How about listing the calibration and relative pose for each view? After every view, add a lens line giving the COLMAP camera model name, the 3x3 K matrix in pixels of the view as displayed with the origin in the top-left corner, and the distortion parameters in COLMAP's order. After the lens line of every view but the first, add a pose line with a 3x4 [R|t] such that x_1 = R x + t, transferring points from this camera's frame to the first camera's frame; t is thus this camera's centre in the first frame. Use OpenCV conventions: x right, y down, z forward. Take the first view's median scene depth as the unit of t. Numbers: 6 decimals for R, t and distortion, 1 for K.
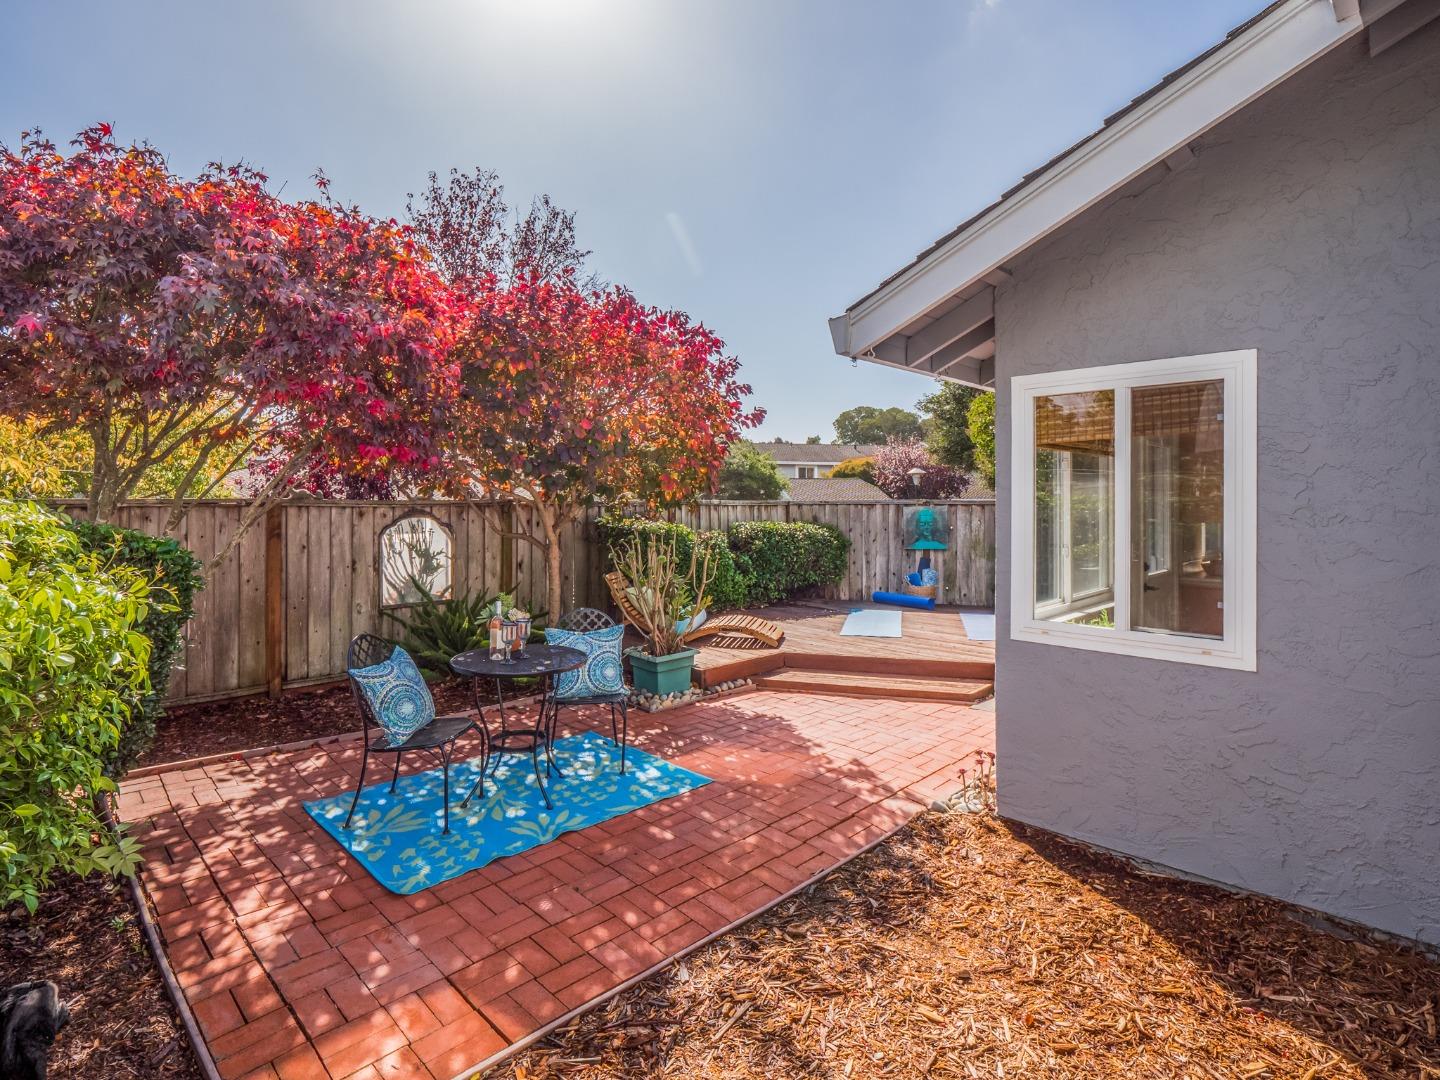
lens RADIAL K [[713.0, 0, 723.0], [0, 713.0, 532.0], [0, 0, 1]] dist [-0.003337, -0.000463]
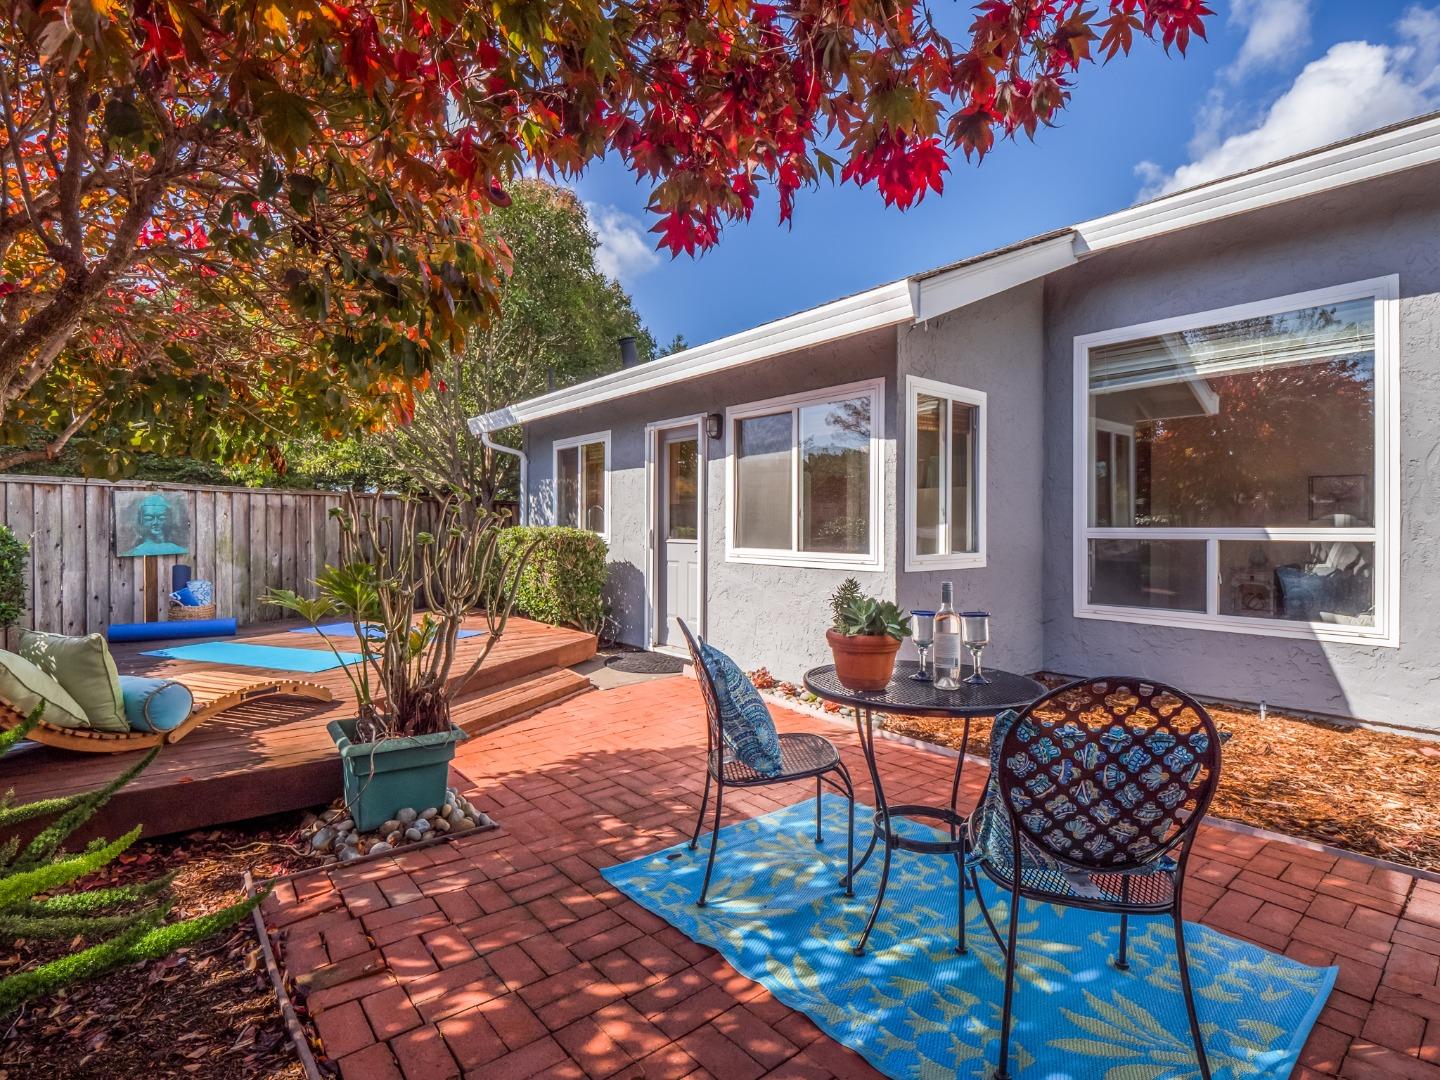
lens RADIAL K [[713.0, 0, 723.0], [0, 713.0, 532.0], [0, 0, 1]] dist [-0.003337, -0.000463]
pose [[0.126751, -0.009703, 0.991887, -0.311740], [0.037418, 0.999287, 0.004994, 0.018748], [-0.991229, 0.036482, 0.127023, 0.382385]]
